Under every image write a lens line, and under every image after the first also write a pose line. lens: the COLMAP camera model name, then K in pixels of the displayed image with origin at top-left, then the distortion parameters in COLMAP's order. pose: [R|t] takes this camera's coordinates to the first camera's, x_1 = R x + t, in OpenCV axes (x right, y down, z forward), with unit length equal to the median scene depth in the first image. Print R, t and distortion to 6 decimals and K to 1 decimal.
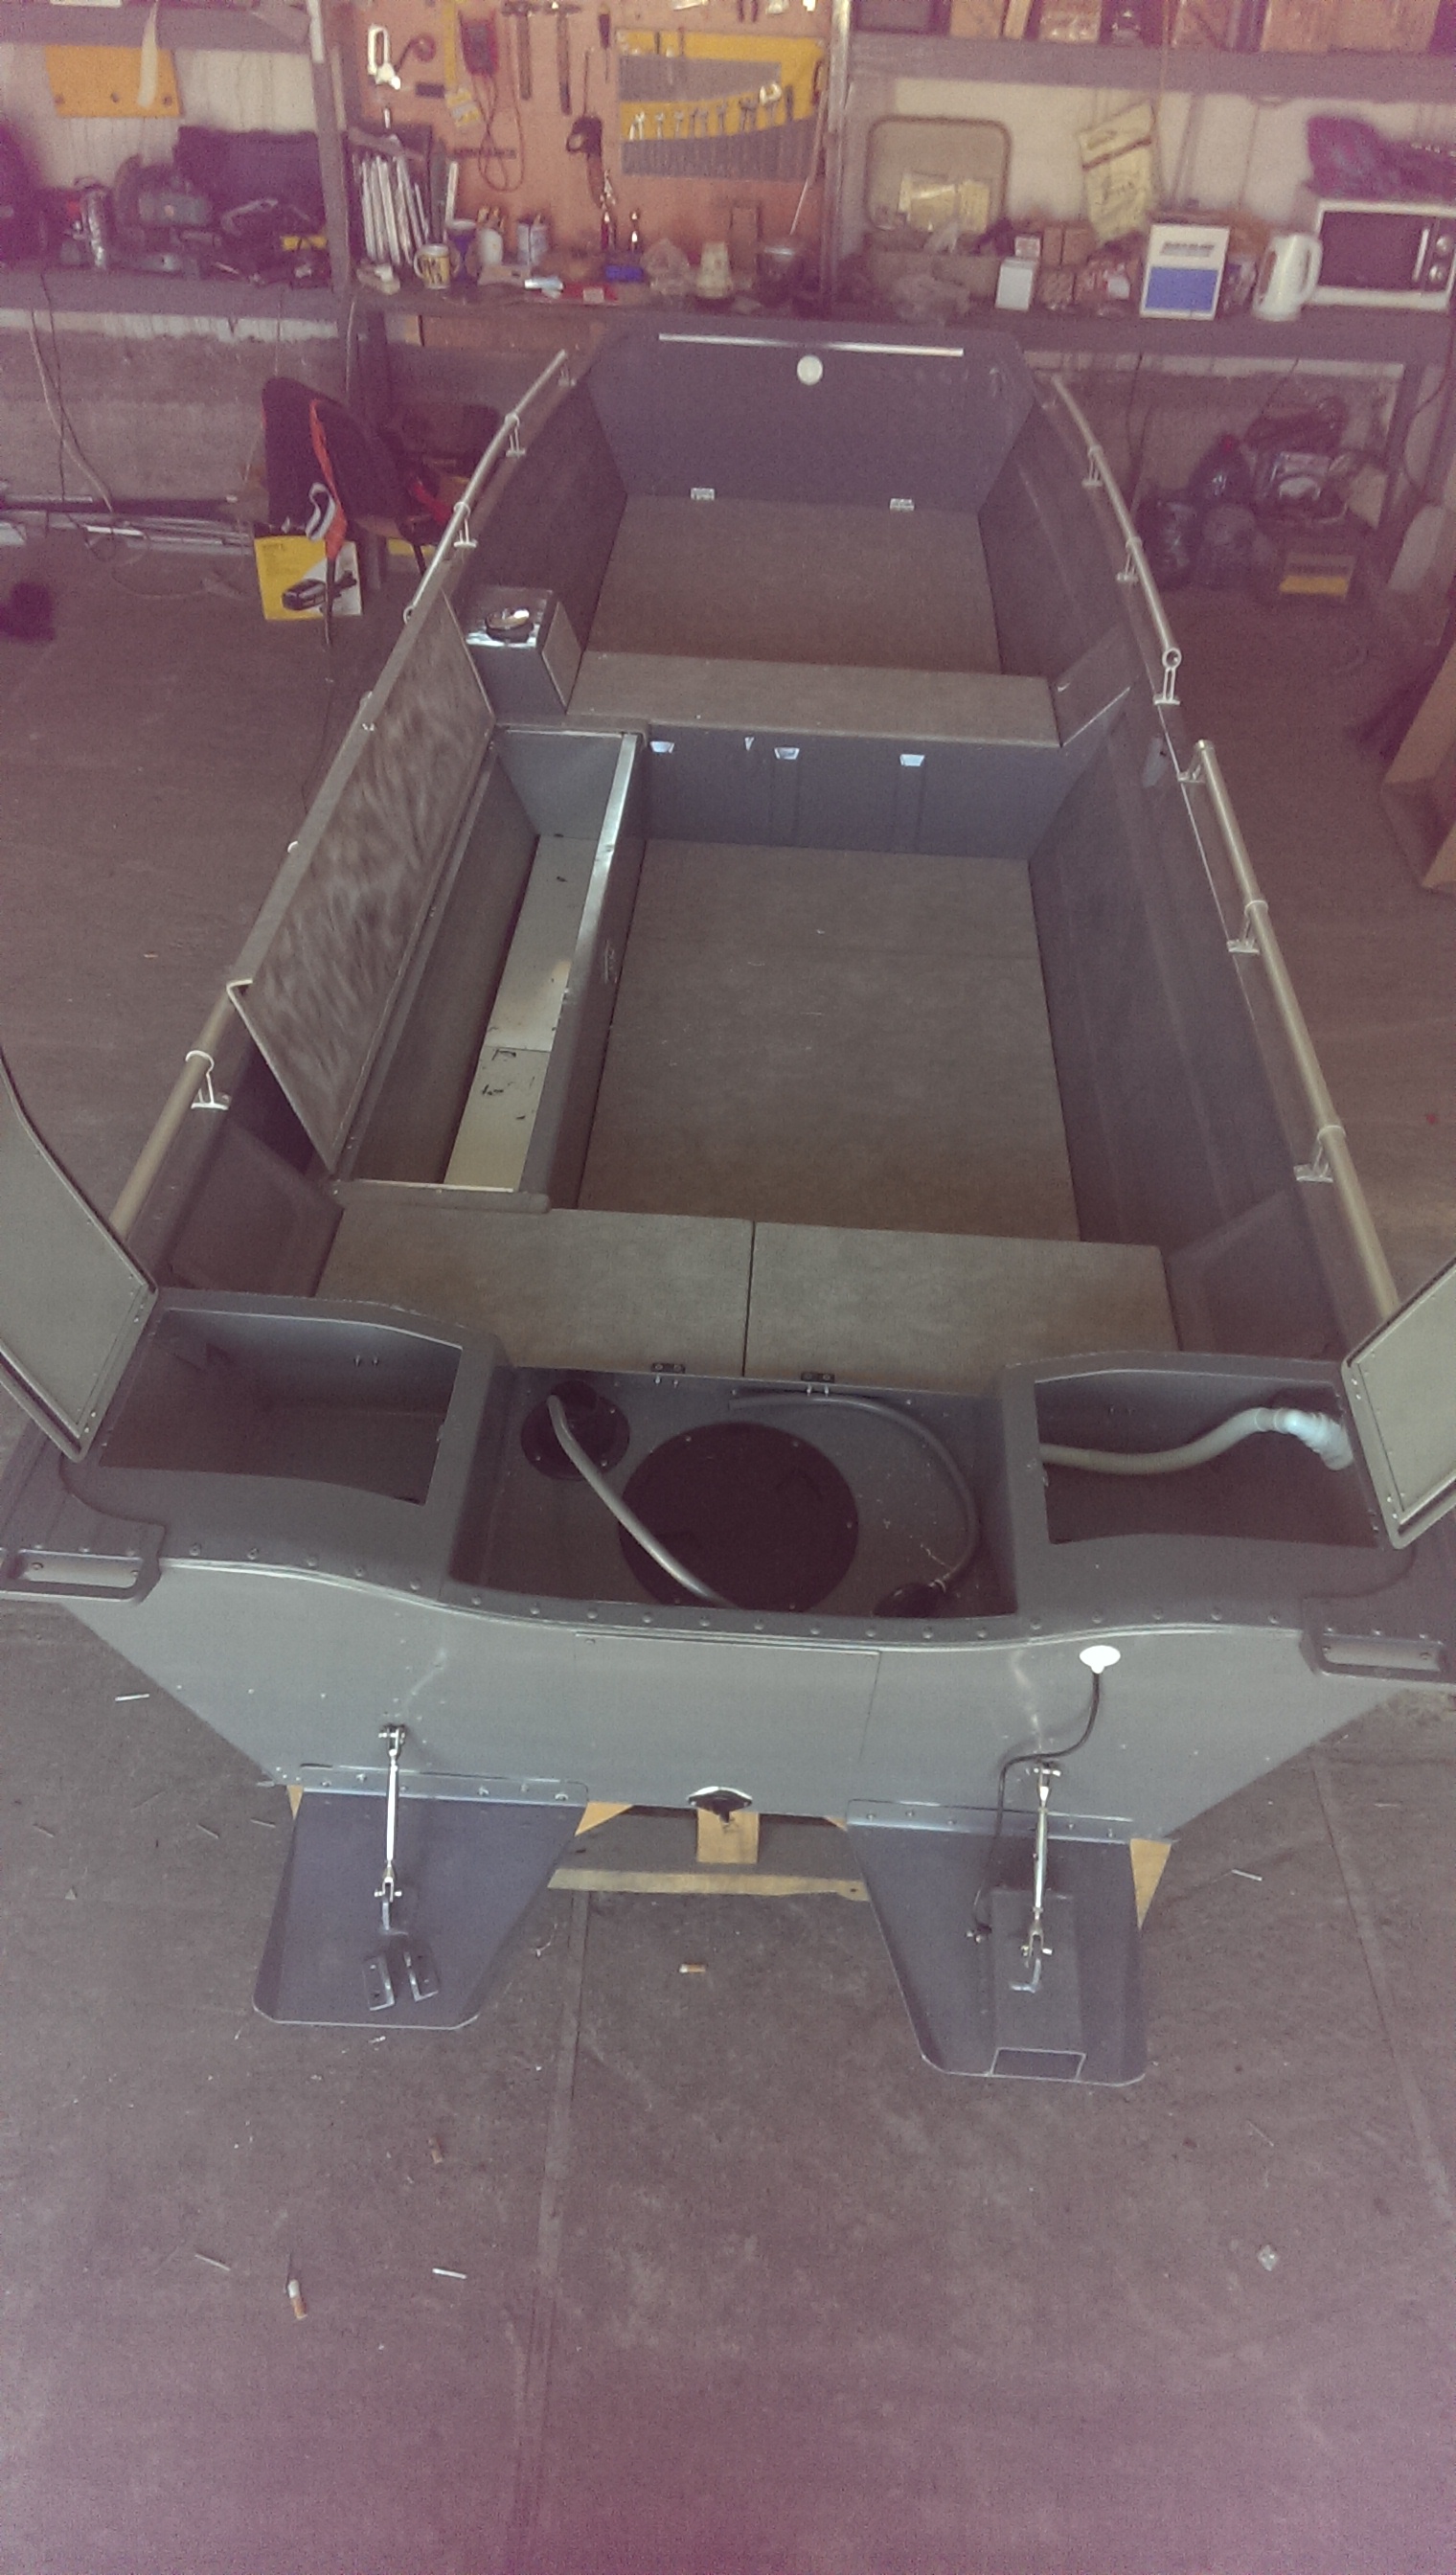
lens RADIAL K [[1822.2, 0, 728.0], [0, 1822.2, 1287.5], [0, 0, 1]] dist [0.072630, -0.127980]
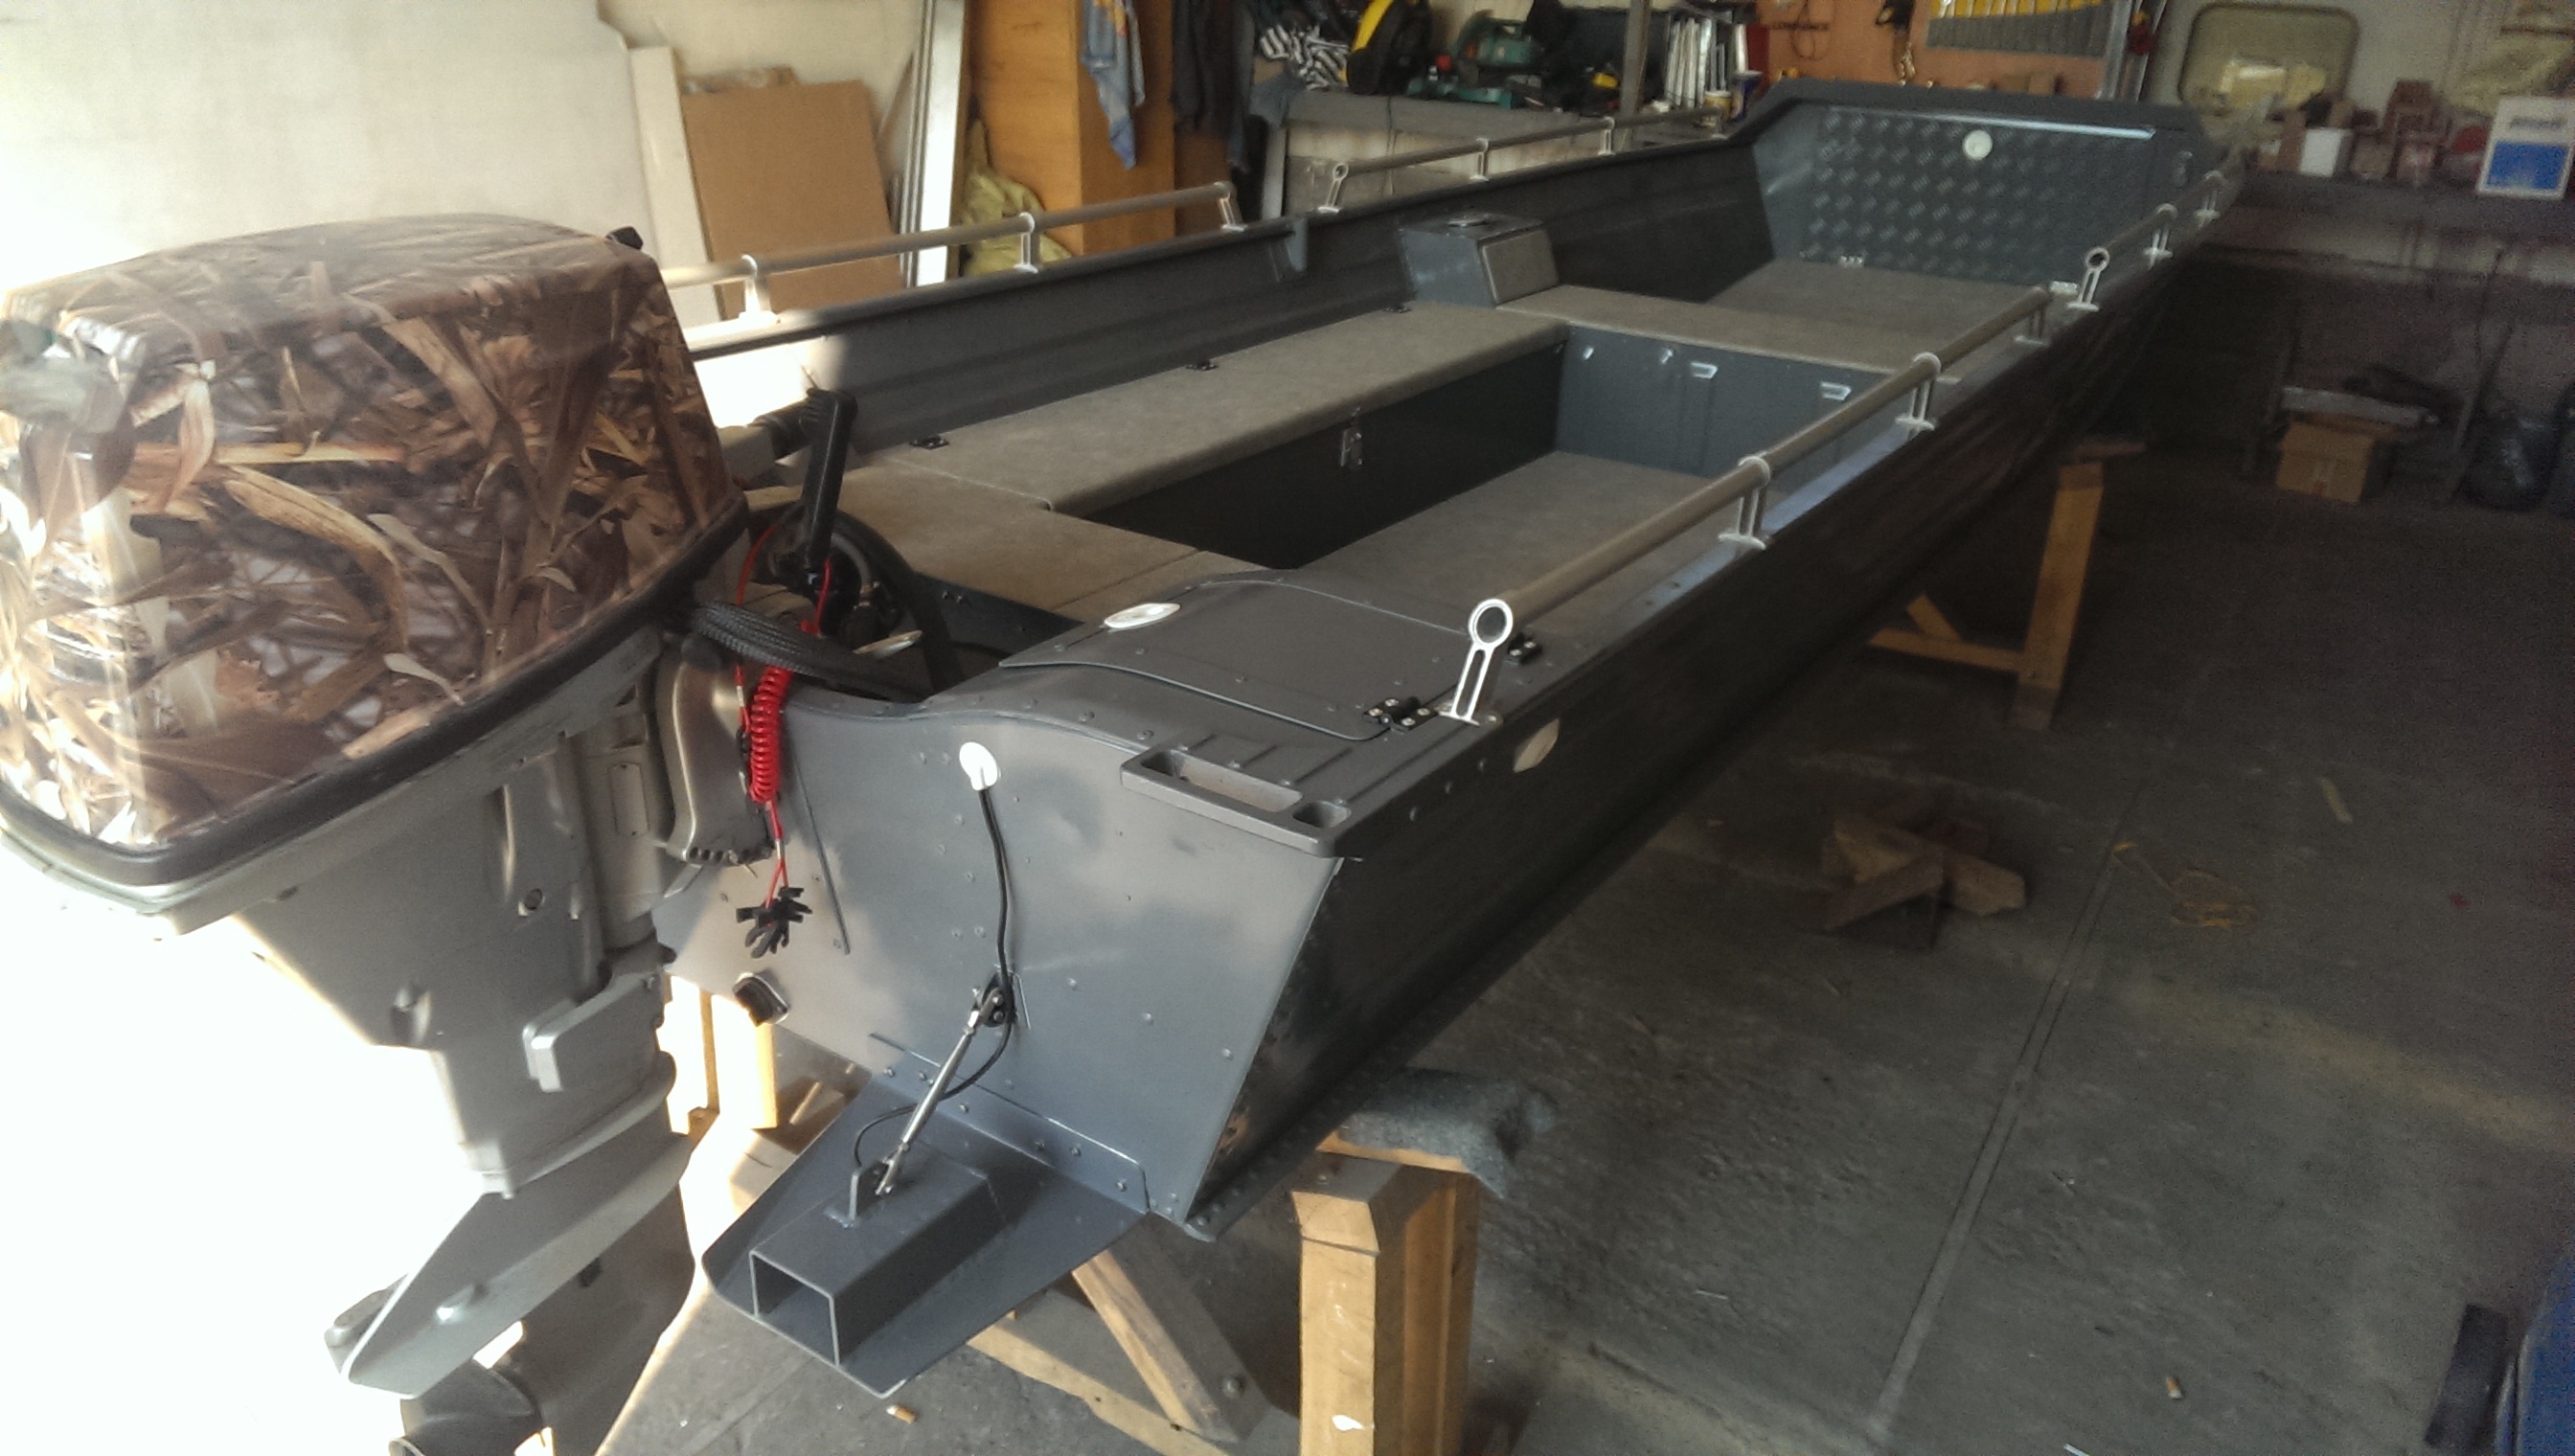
lens RADIAL K [[1855.6, 0, 1287.5], [0, 1855.6, 728.0], [0, 0, 1]] dist [-0.007496, -0.007883]
pose [[0.857944, 0.197362, -0.474322, 0.207395], [-0.333507, 0.916236, -0.222001, 0.096097], [0.390776, 0.348654, 0.851900, 0.111691]]
